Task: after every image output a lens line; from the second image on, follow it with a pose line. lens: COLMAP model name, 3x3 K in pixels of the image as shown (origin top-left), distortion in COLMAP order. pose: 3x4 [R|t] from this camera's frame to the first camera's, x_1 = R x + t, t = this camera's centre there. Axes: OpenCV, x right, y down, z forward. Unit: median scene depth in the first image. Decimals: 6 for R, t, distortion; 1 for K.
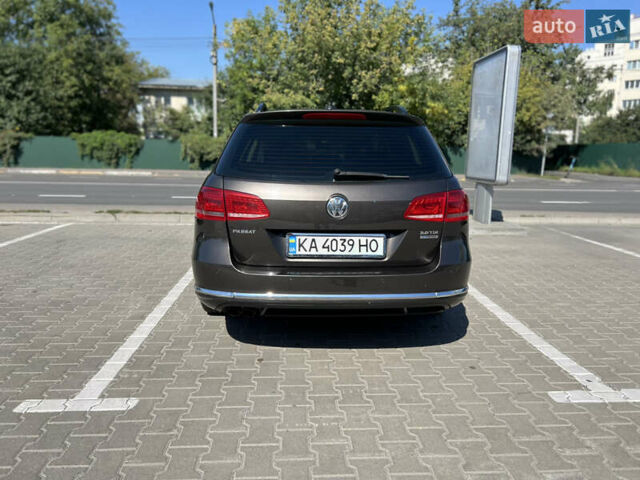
lens RADIAL K [[484.7, 0, 320.0], [0, 484.7, 240.0], [0, 0, 1]] dist [0.065856, -0.078183]
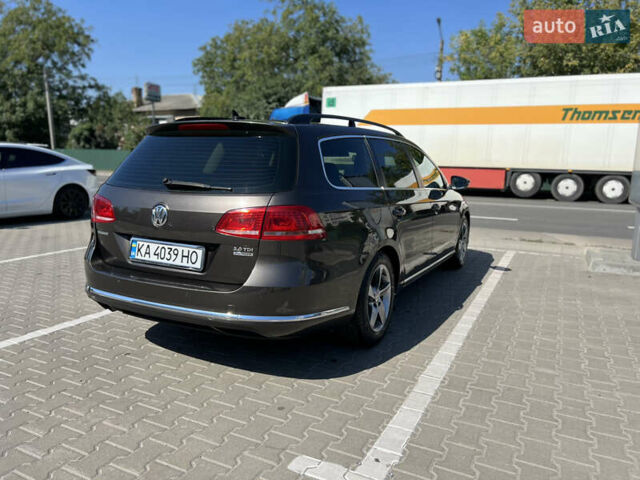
lens RADIAL K [[484.7, 0, 320.0], [0, 484.7, 240.0], [0, 0, 1]] dist [0.065856, -0.078183]
pose [[0.870476, 0.080899, -0.485517, 0.803739], [-0.095415, 0.995424, -0.005207, -0.042370], [0.482874, 0.050858, 0.874212, 0.268943]]
